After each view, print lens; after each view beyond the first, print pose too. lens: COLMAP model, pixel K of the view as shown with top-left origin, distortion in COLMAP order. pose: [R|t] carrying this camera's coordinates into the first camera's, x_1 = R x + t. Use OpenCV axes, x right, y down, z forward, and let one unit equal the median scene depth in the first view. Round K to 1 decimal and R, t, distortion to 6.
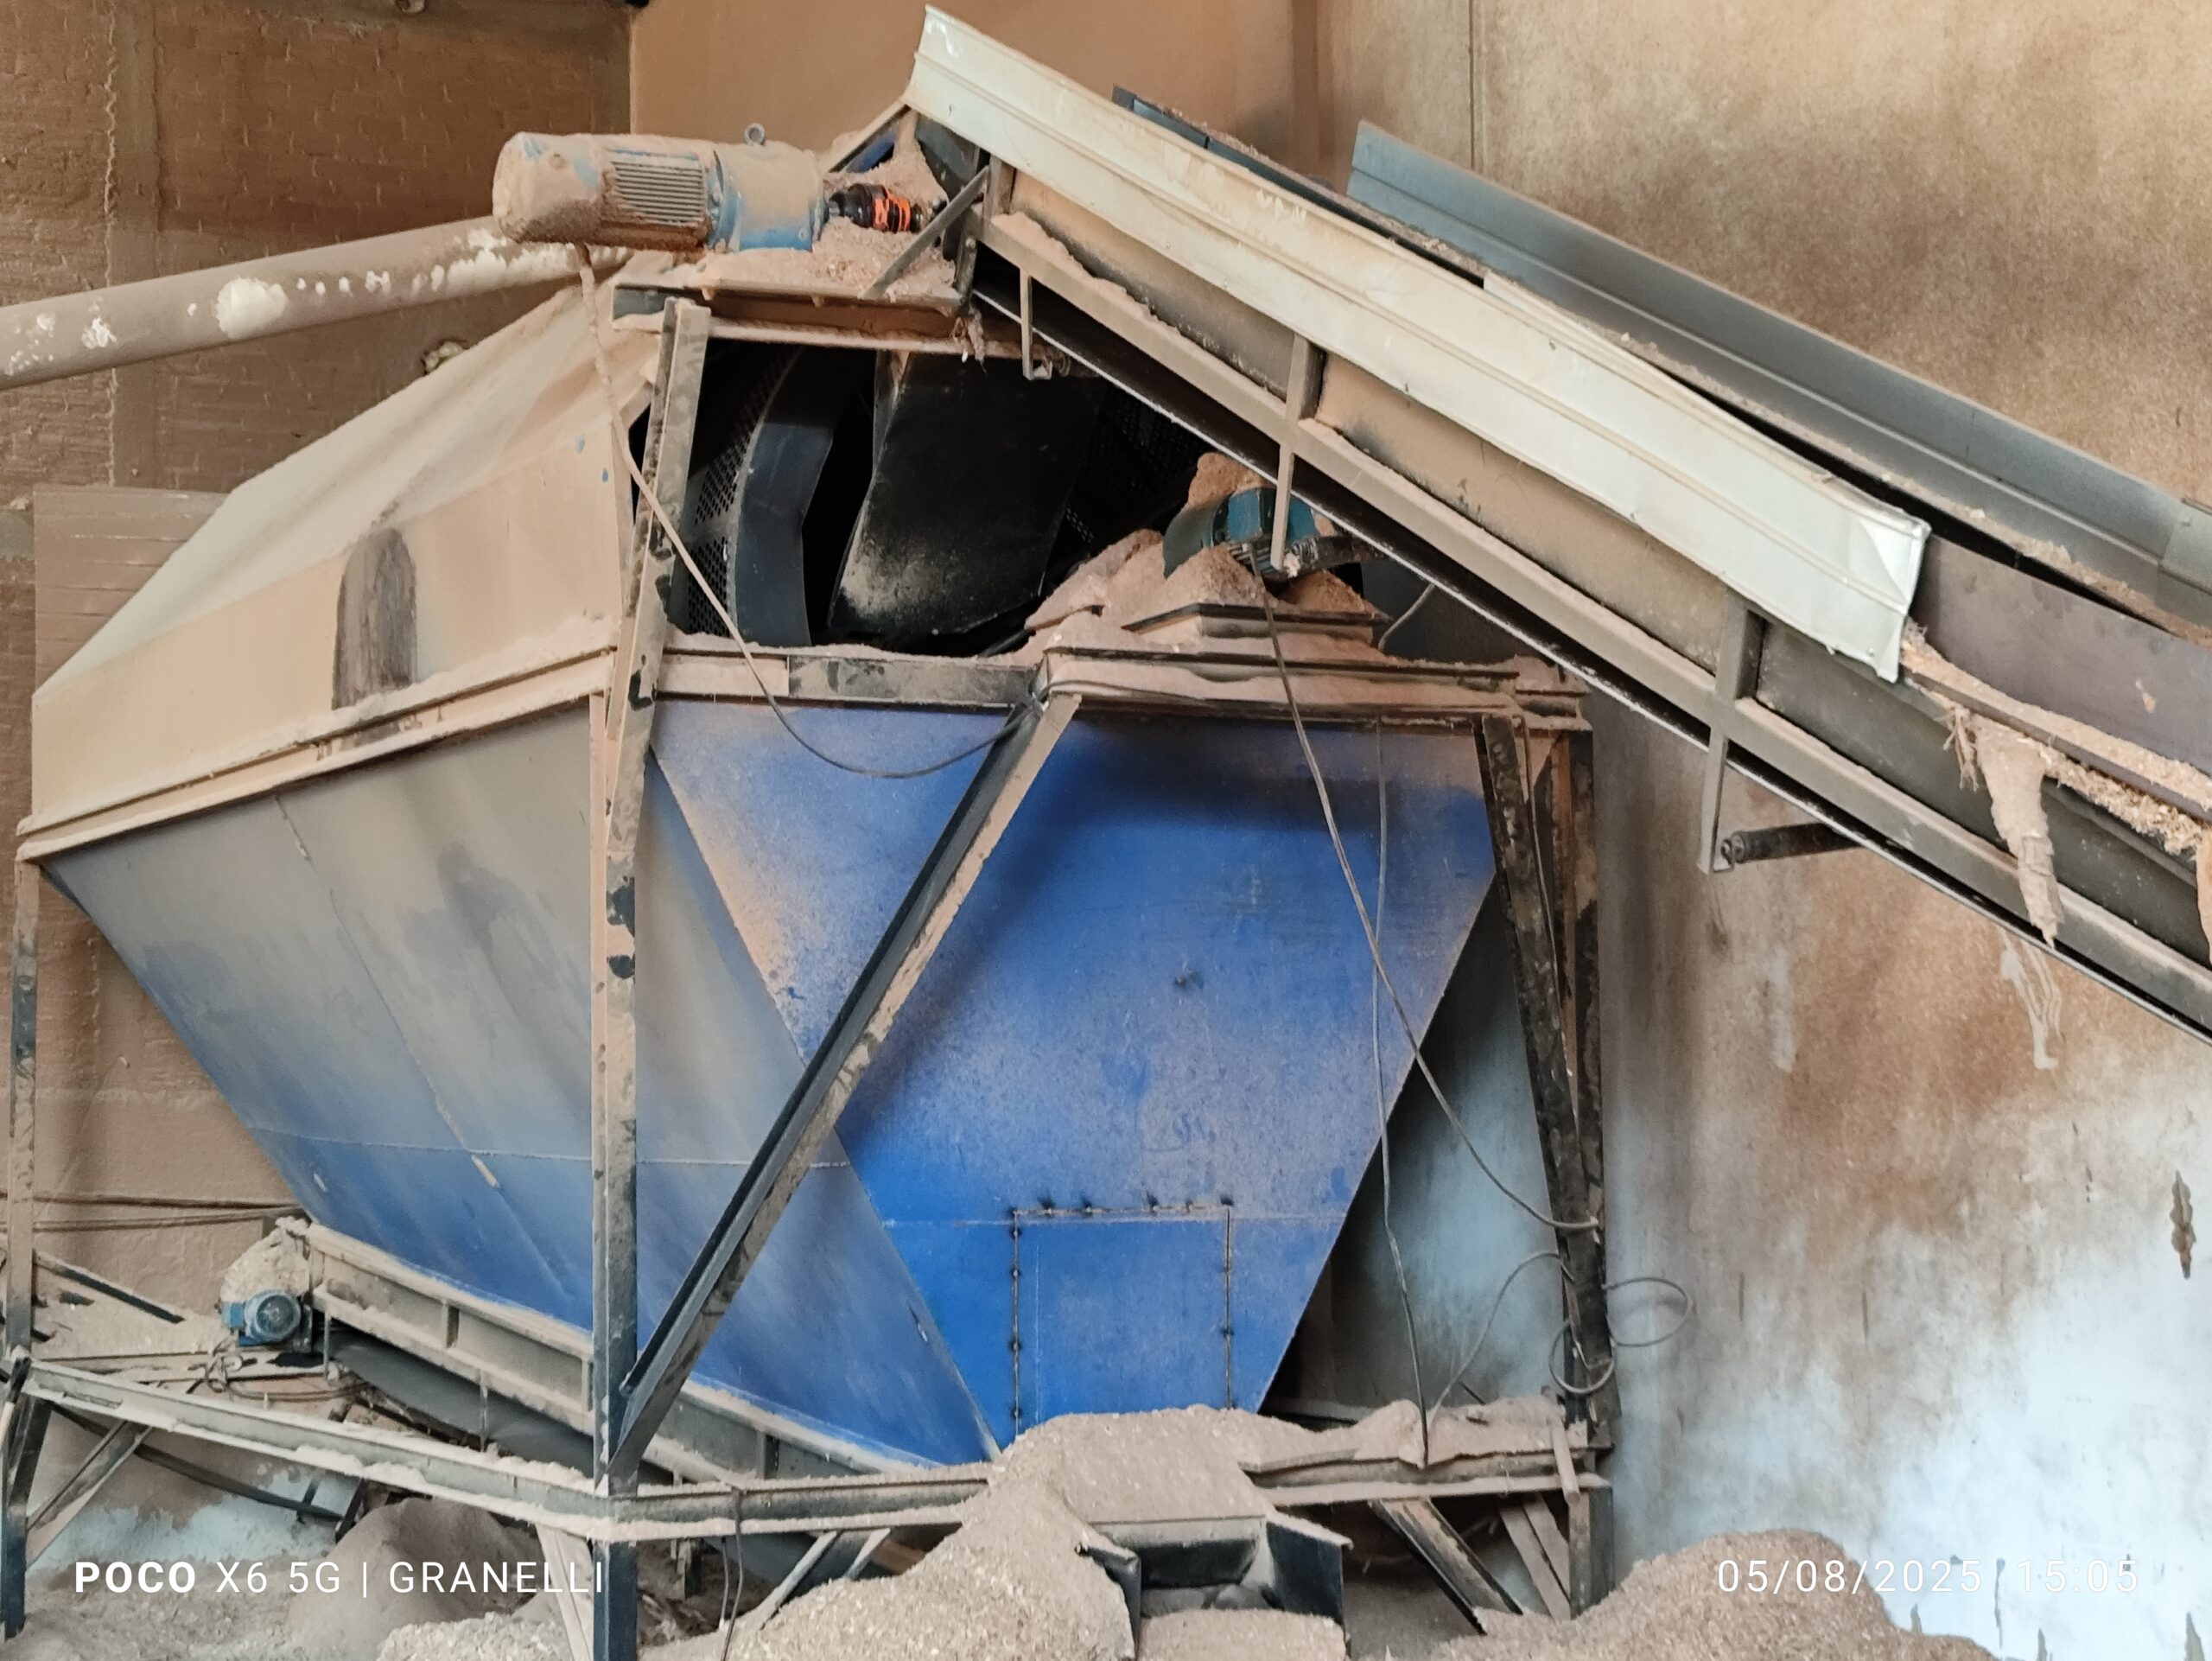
lens RADIAL K [[3922.3, 0, 1082.2], [0, 3922.3, 784.5], [0, 0, 1]] dist [0.040033, 0.000000]
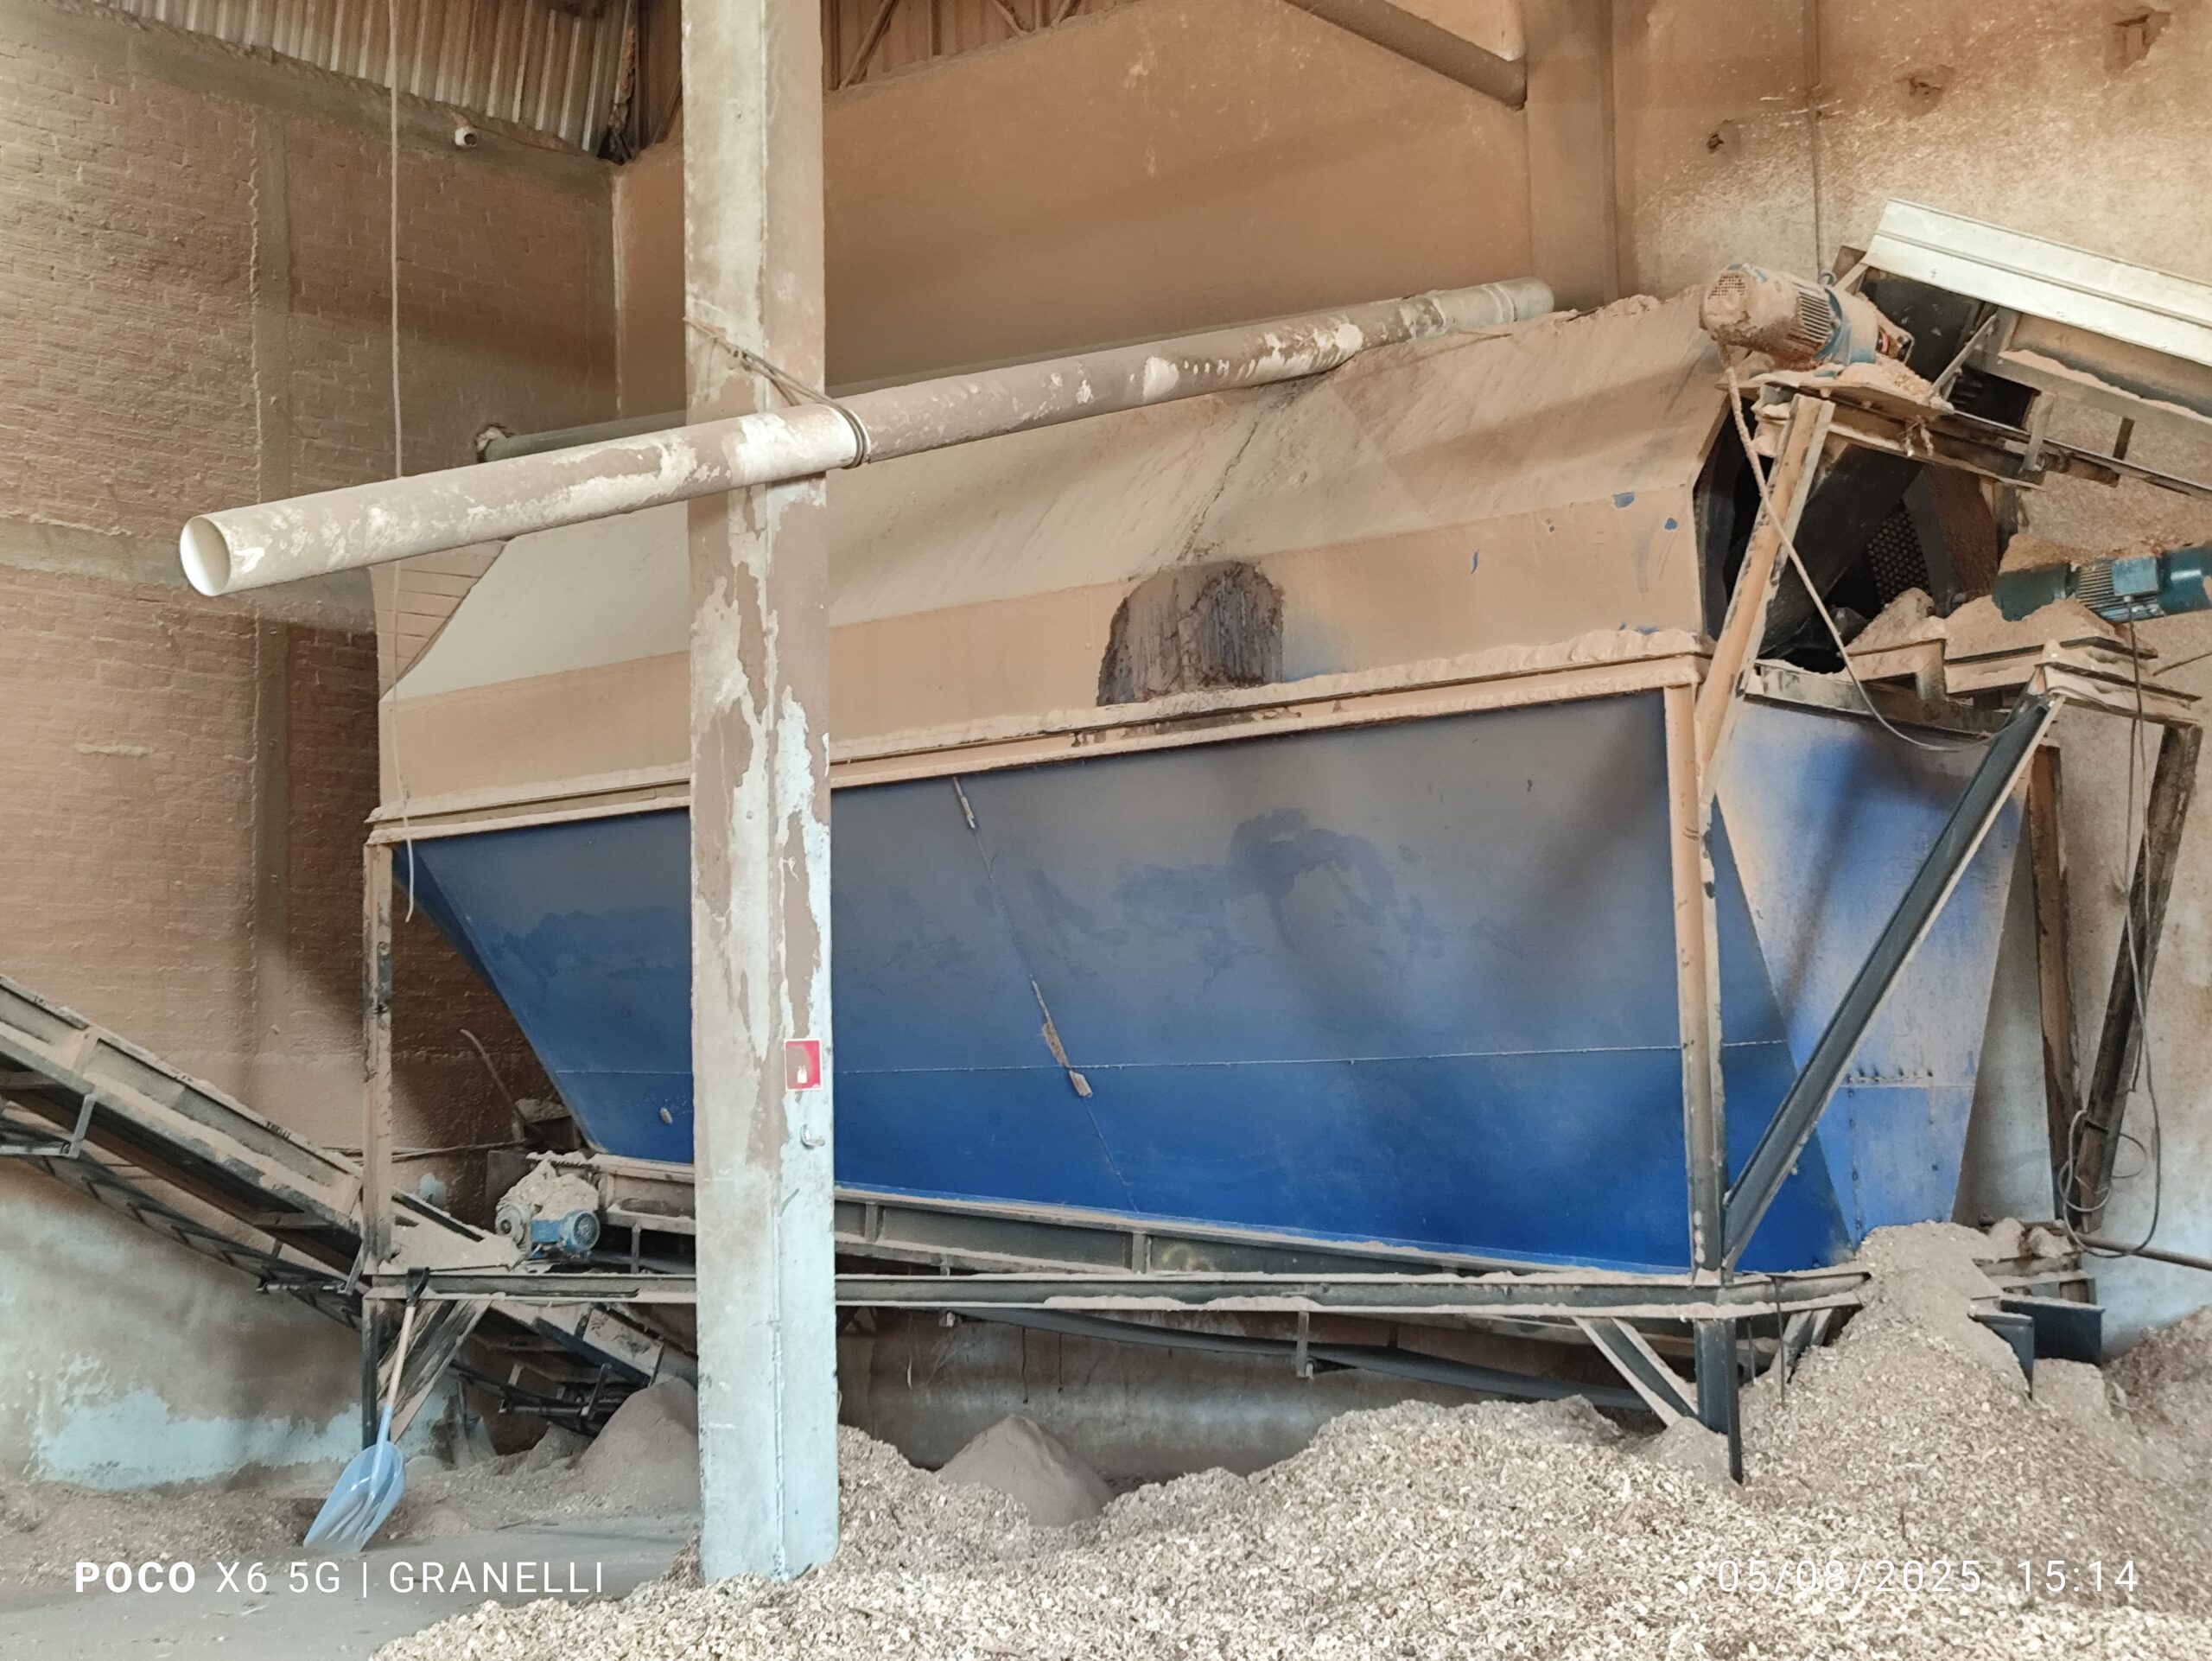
lens RADIAL K [[3173.2, 0, 1096.1], [0, 3173.2, 813.9], [0, 0, 1]] dist [0.070336, 0.000000]
pose [[0.917778, 0.024094, 0.396362, -0.614489], [-0.015451, 0.999568, -0.024985, 0.042315], [-0.396793, 0.016806, 0.917754, 0.072850]]
